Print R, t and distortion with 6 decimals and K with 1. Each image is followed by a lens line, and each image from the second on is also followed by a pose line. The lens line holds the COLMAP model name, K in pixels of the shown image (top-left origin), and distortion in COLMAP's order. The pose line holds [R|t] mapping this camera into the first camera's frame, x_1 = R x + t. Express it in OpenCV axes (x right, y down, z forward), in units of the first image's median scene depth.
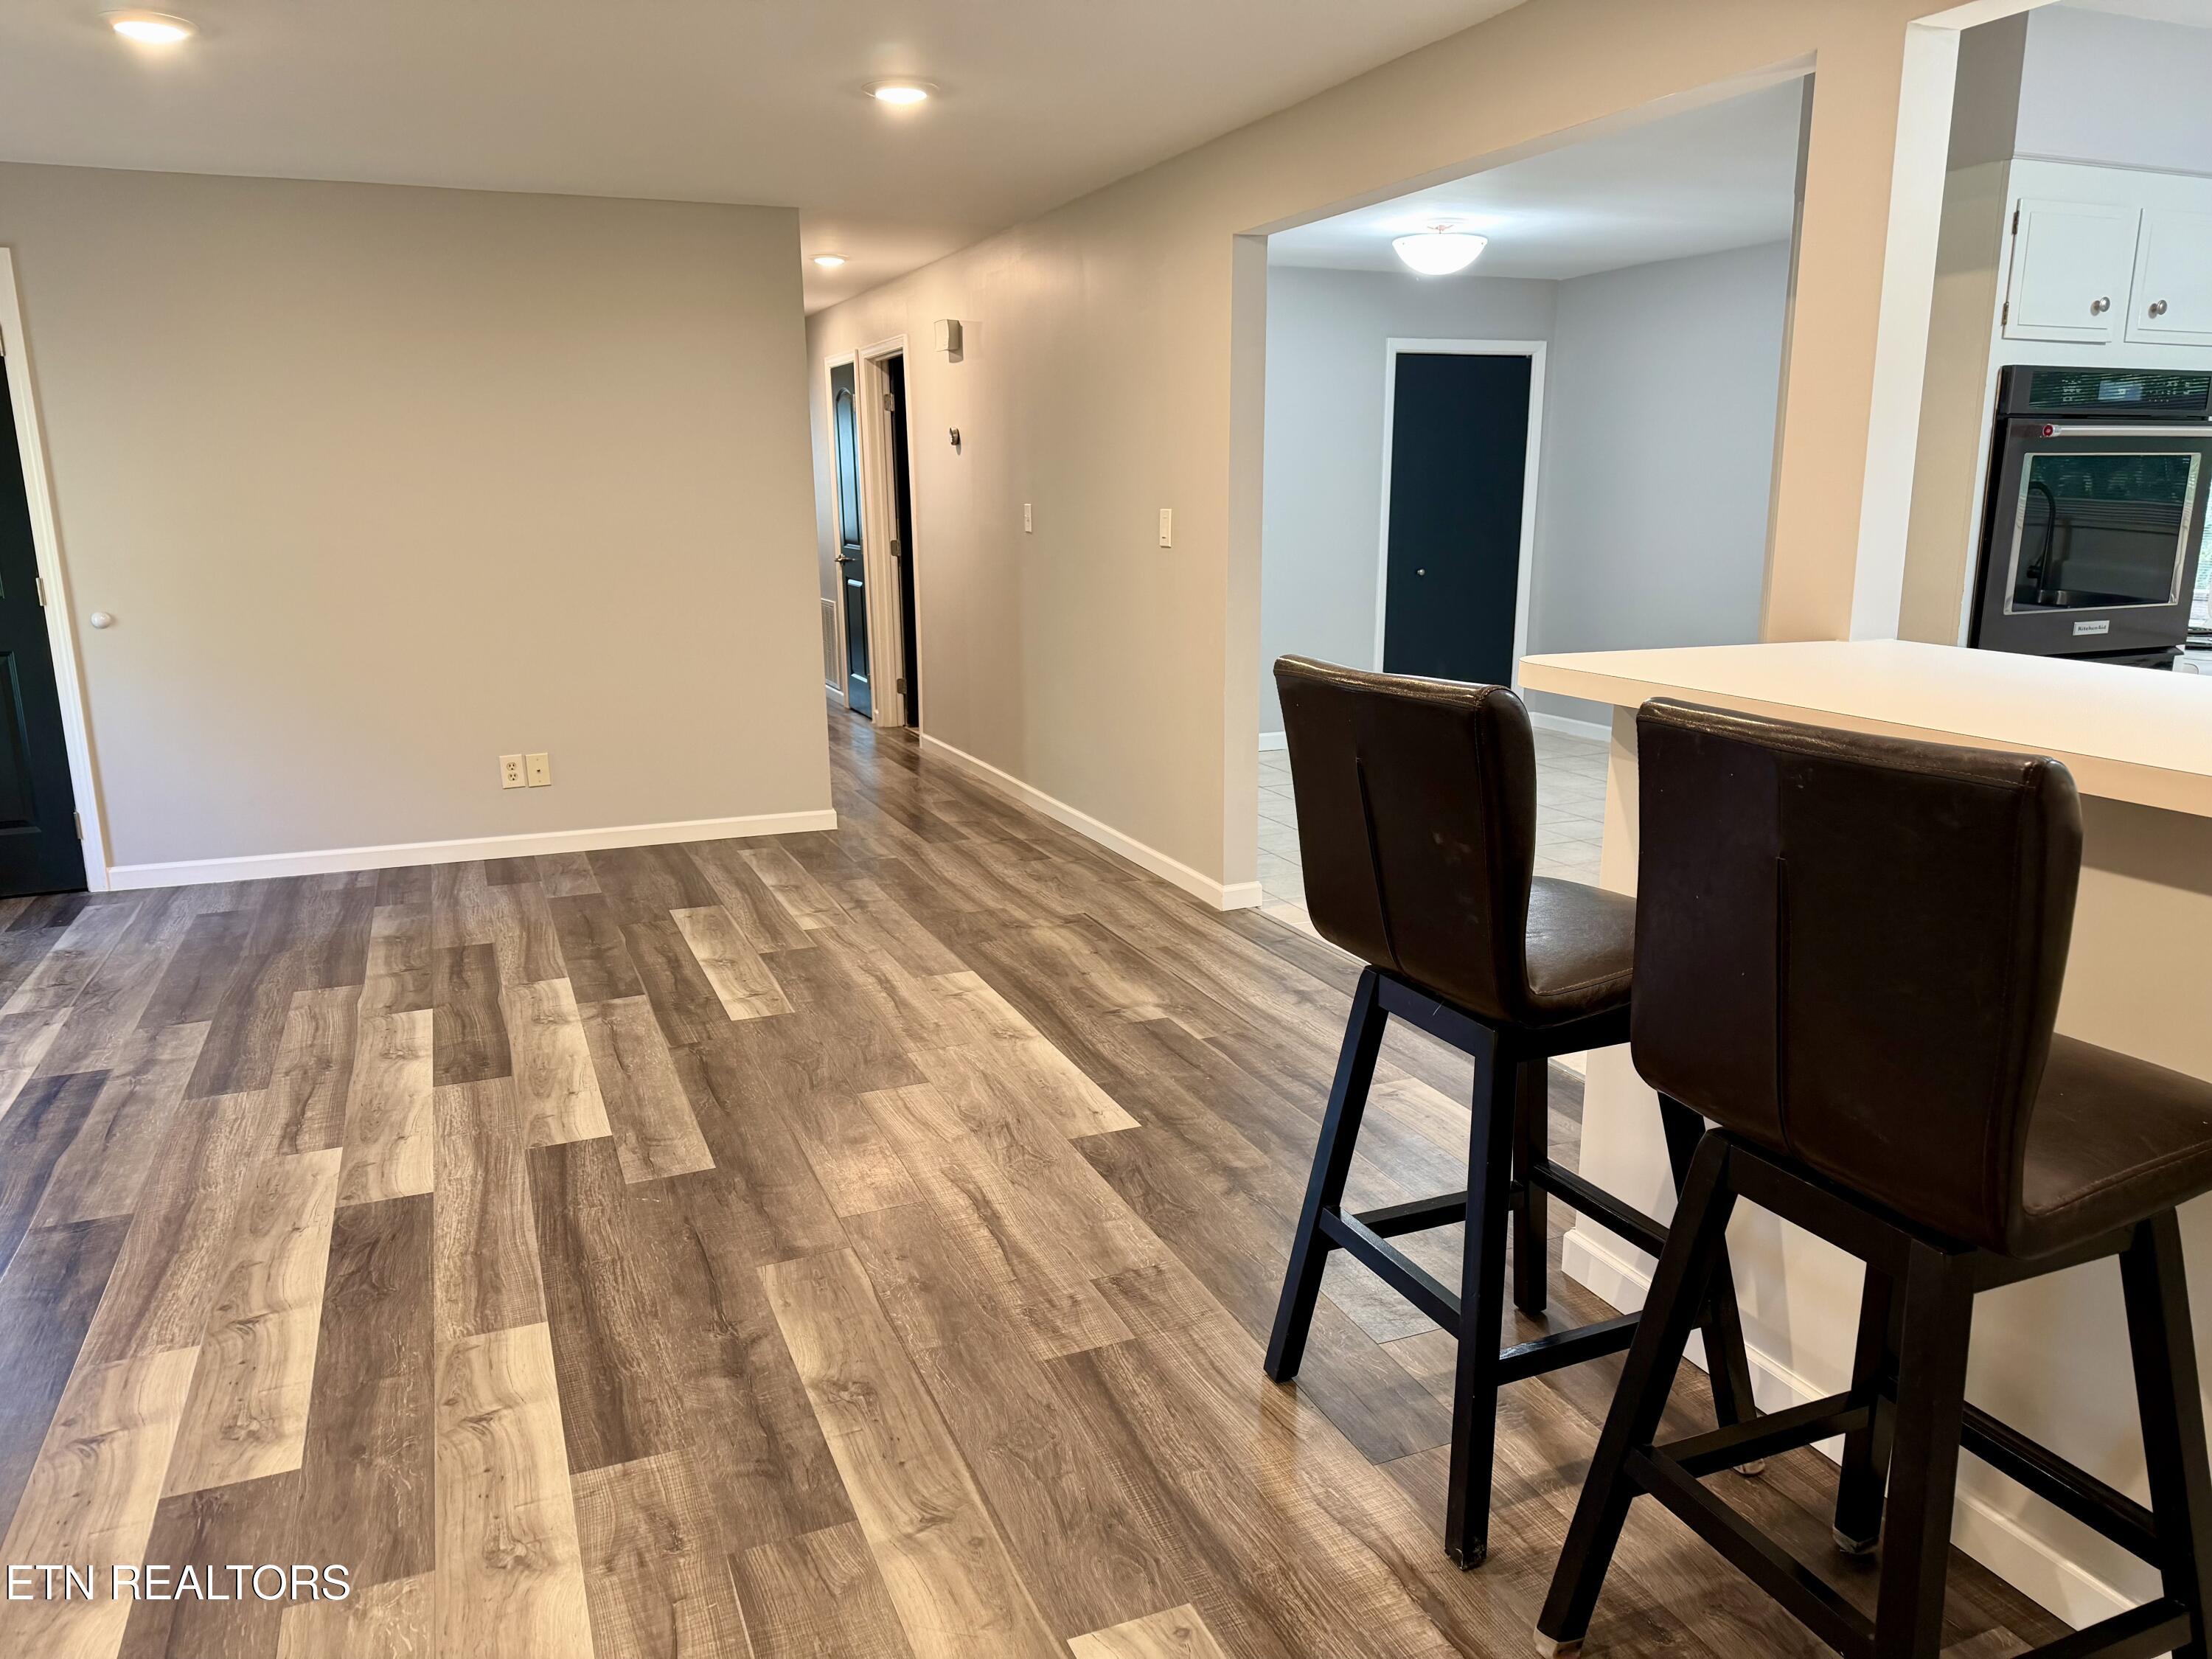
lens RADIAL K [[1556.7, 0, 1106.2], [0, 1556.7, 830.5], [0, 0, 1]] dist [0.063334, -0.083988]
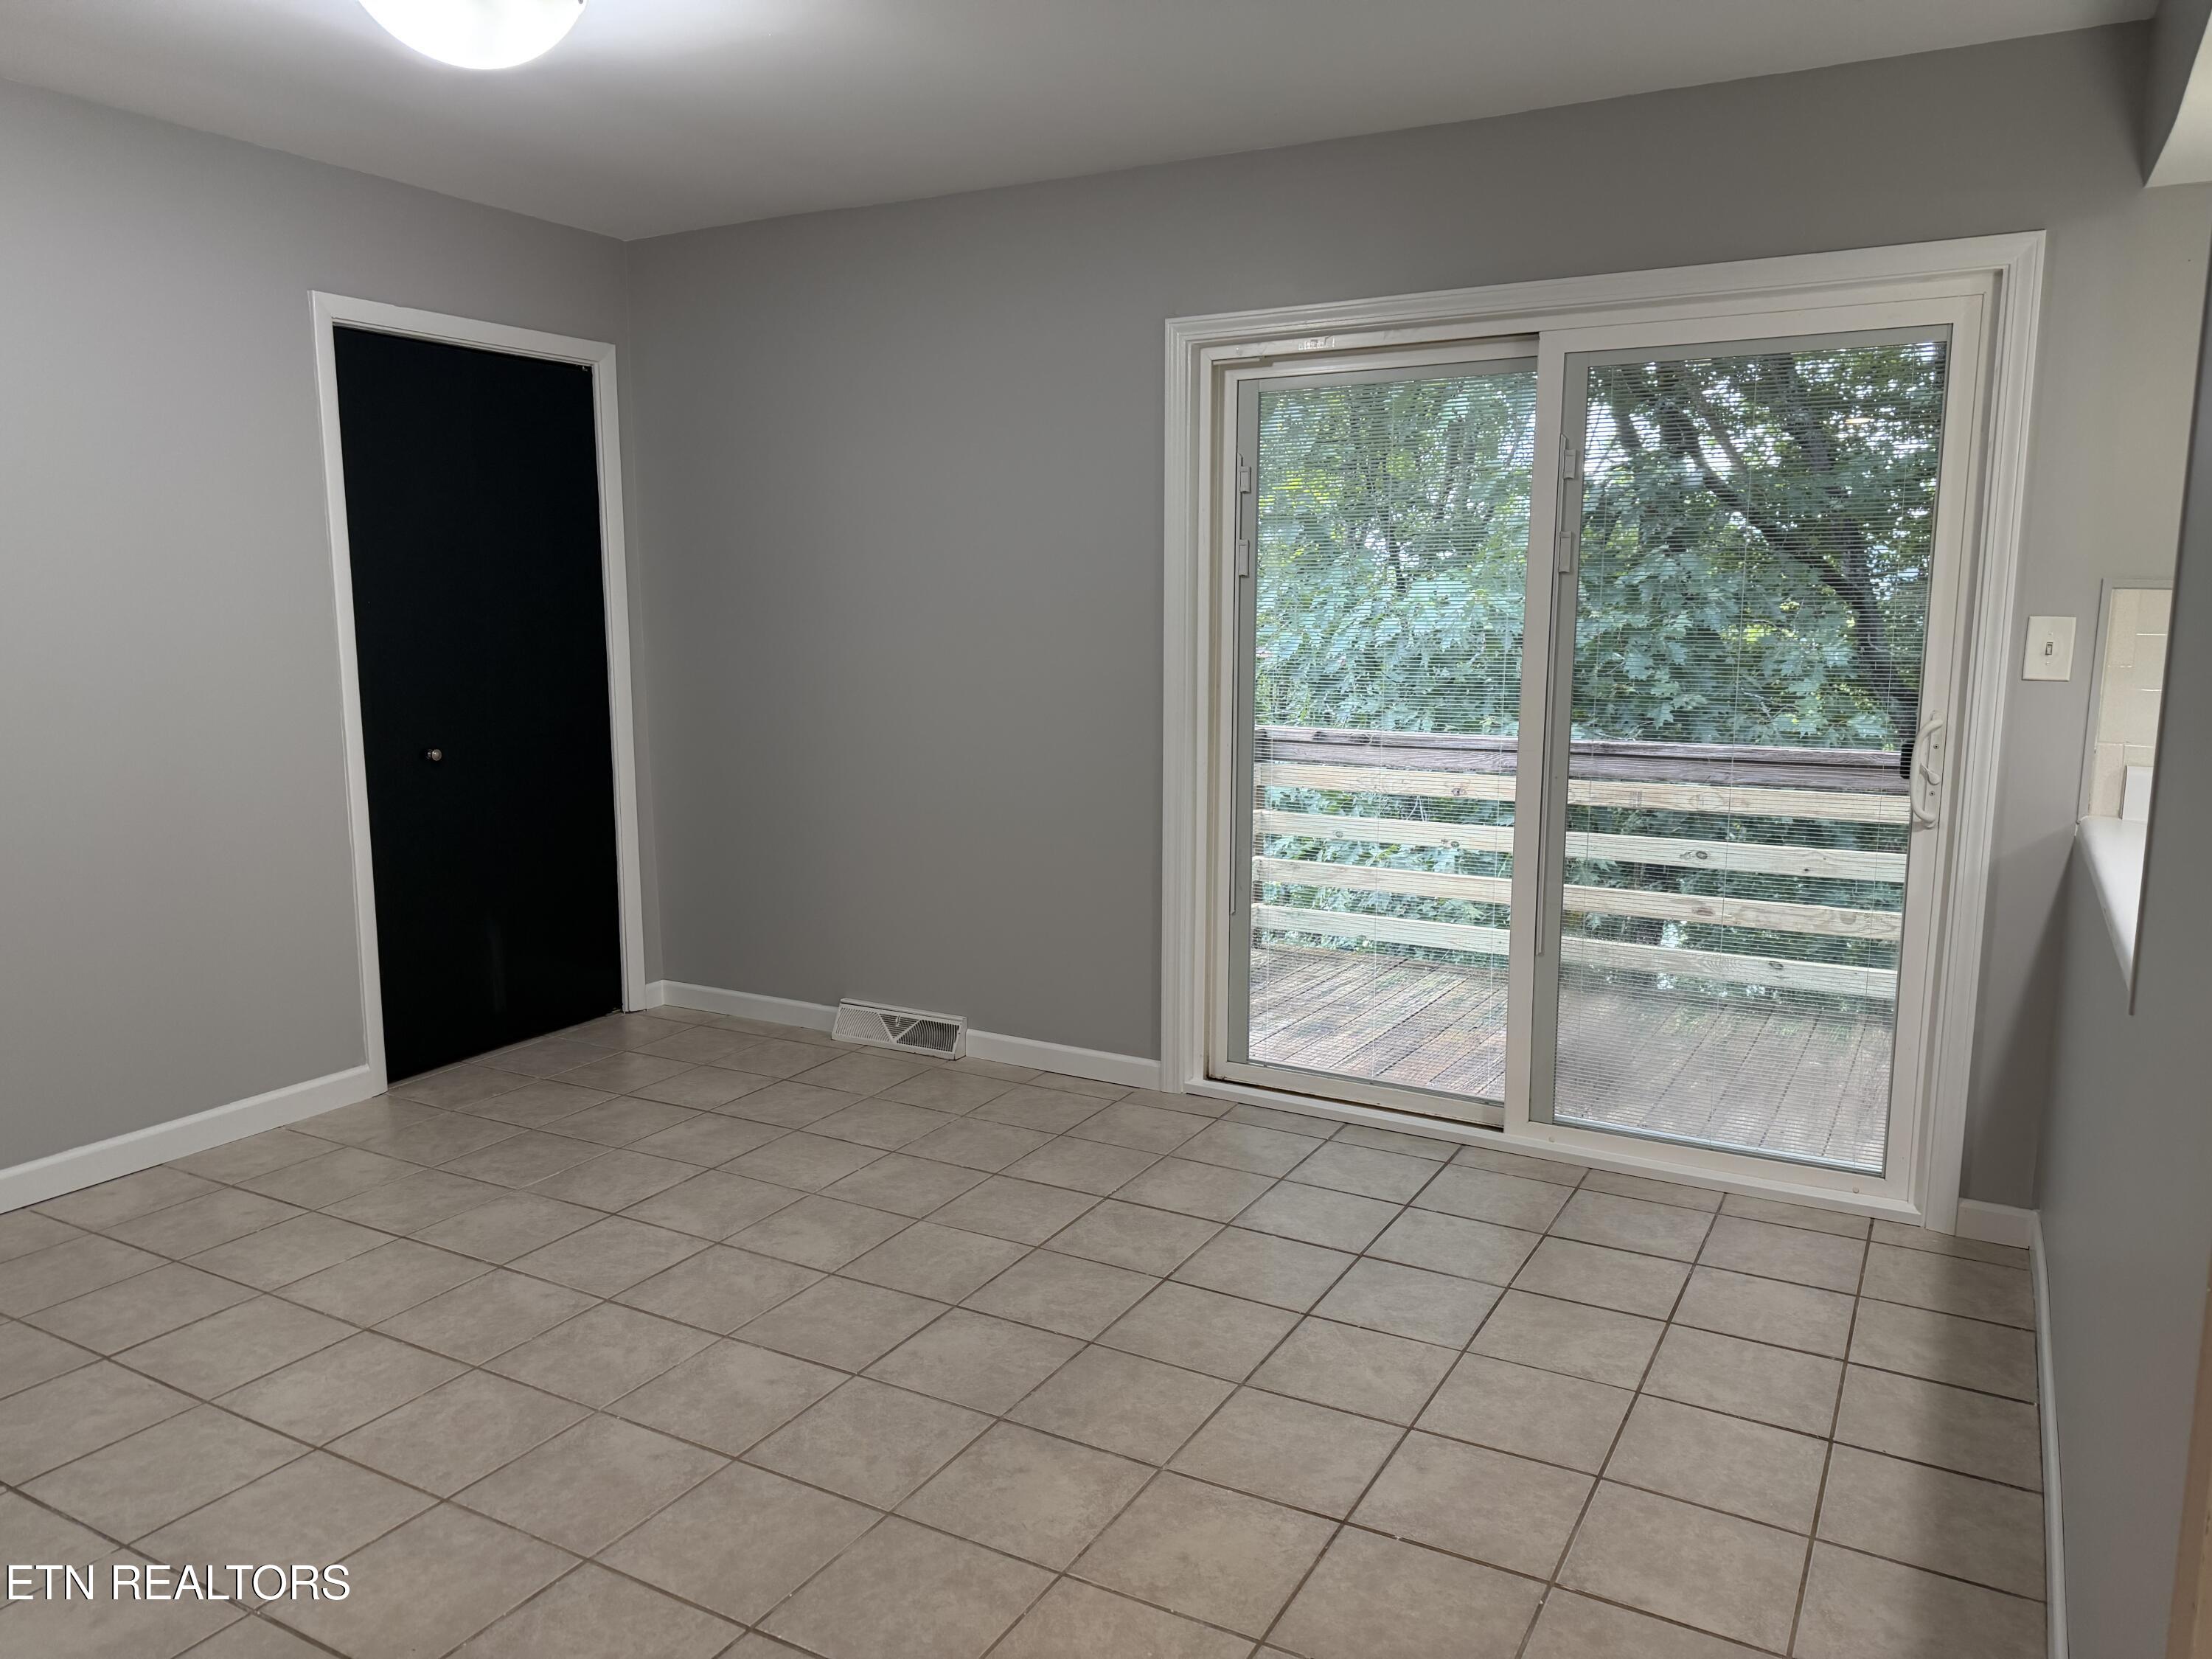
lens RADIAL K [[1556.7, 0, 1098.9], [0, 1556.7, 829.2], [0, 0, 1]] dist [0.063334, -0.083988]
pose [[0.793898, -0.078430, 0.602971, 0.135448], [0.122255, 0.991985, -0.031936, -0.212856], [-0.595633, 0.099070, 0.797124, 0.997766]]
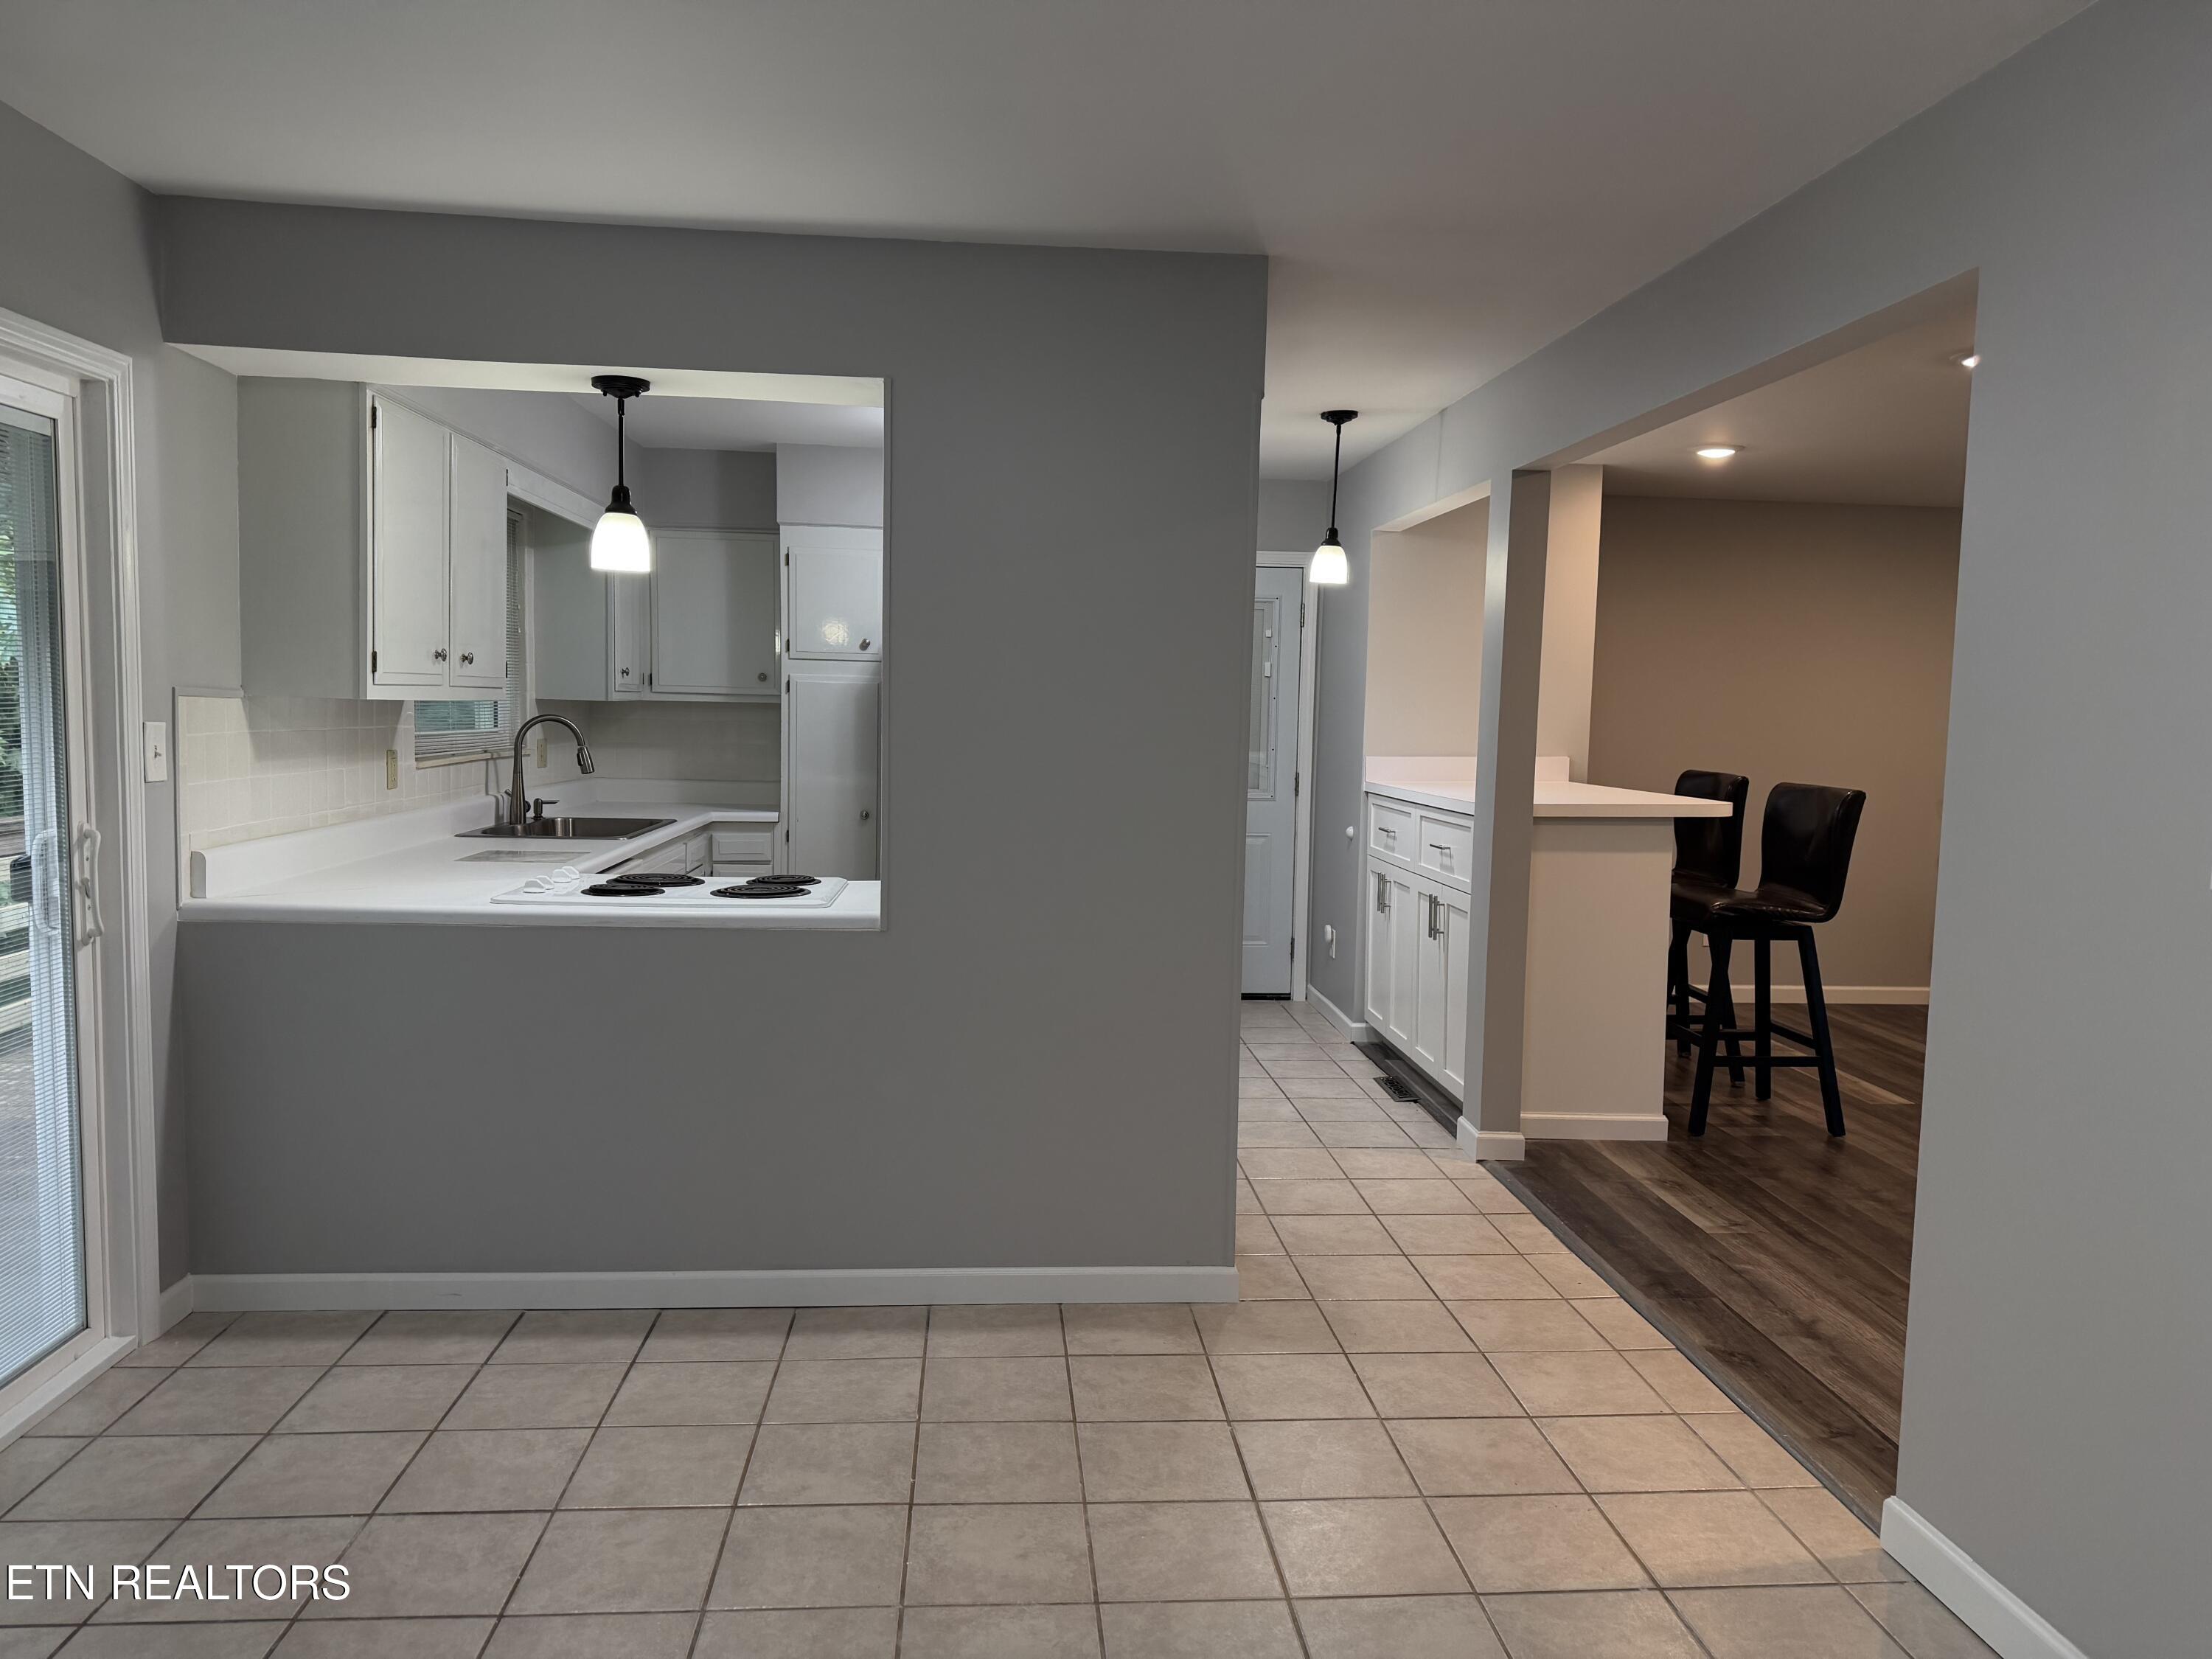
lens RADIAL K [[1556.7, 0, 1123.5], [0, 1556.7, 814.4], [0, 0, 1]] dist [0.063334, -0.083988]
pose [[-0.950282, -0.035593, 0.309349, 0.247844], [0.053879, 0.959667, 0.275927, -0.440503], [-0.306693, 0.278876, -0.910037, 1.946845]]
